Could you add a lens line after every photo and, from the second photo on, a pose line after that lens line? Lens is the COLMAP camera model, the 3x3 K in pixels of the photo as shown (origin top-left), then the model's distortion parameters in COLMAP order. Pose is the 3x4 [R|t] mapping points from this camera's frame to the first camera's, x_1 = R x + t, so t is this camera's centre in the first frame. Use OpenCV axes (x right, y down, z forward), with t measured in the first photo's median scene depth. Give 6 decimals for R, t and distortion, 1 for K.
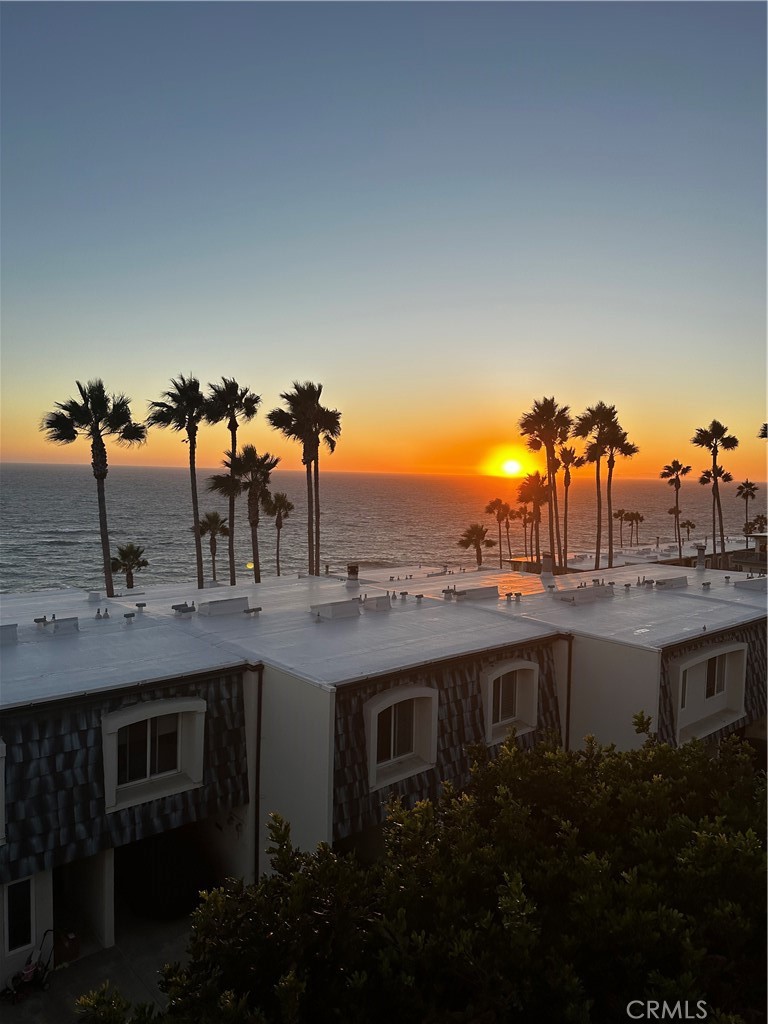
lens RADIAL K [[682.5, 0, 386.5], [0, 682.5, 515.8], [0, 0, 1]] dist [0.018408, -0.000721]
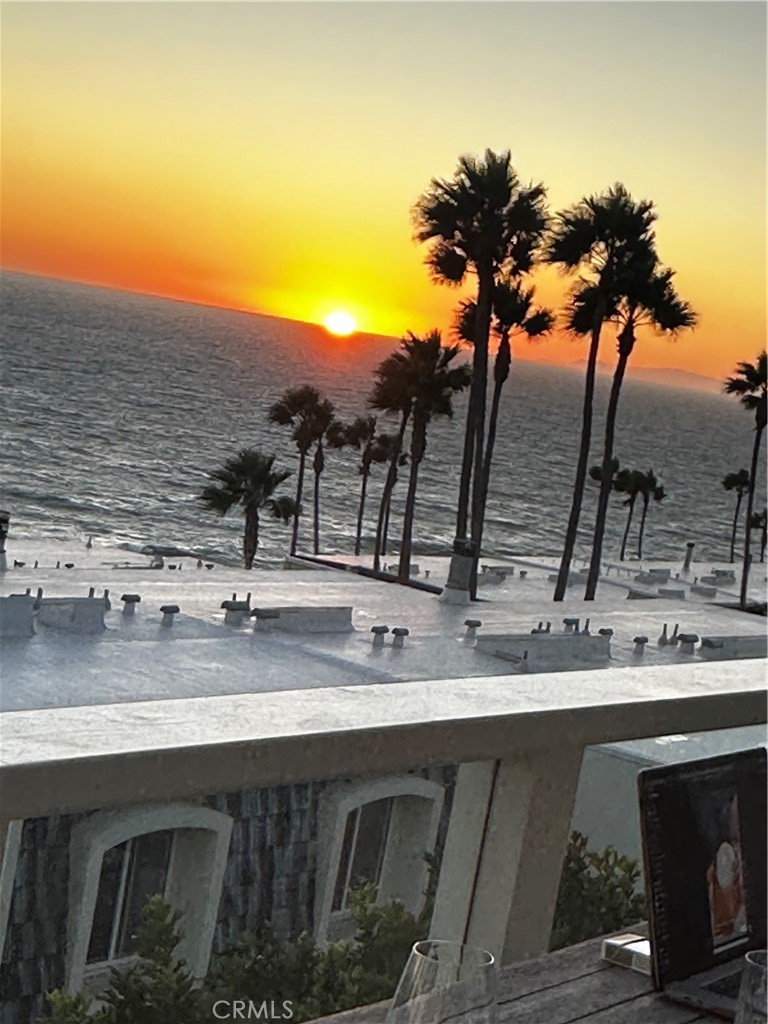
lens RADIAL K [[2153.3, 0, 384.0], [0, 2153.3, 512.0], [0, 0, 1]] dist [-0.328767, 0.245124]
pose [[0.961004, 0.122676, 0.247834, -0.109864], [-0.133541, 0.990663, 0.027449, 0.006107], [-0.242153, -0.059475, 0.968414, -0.190171]]
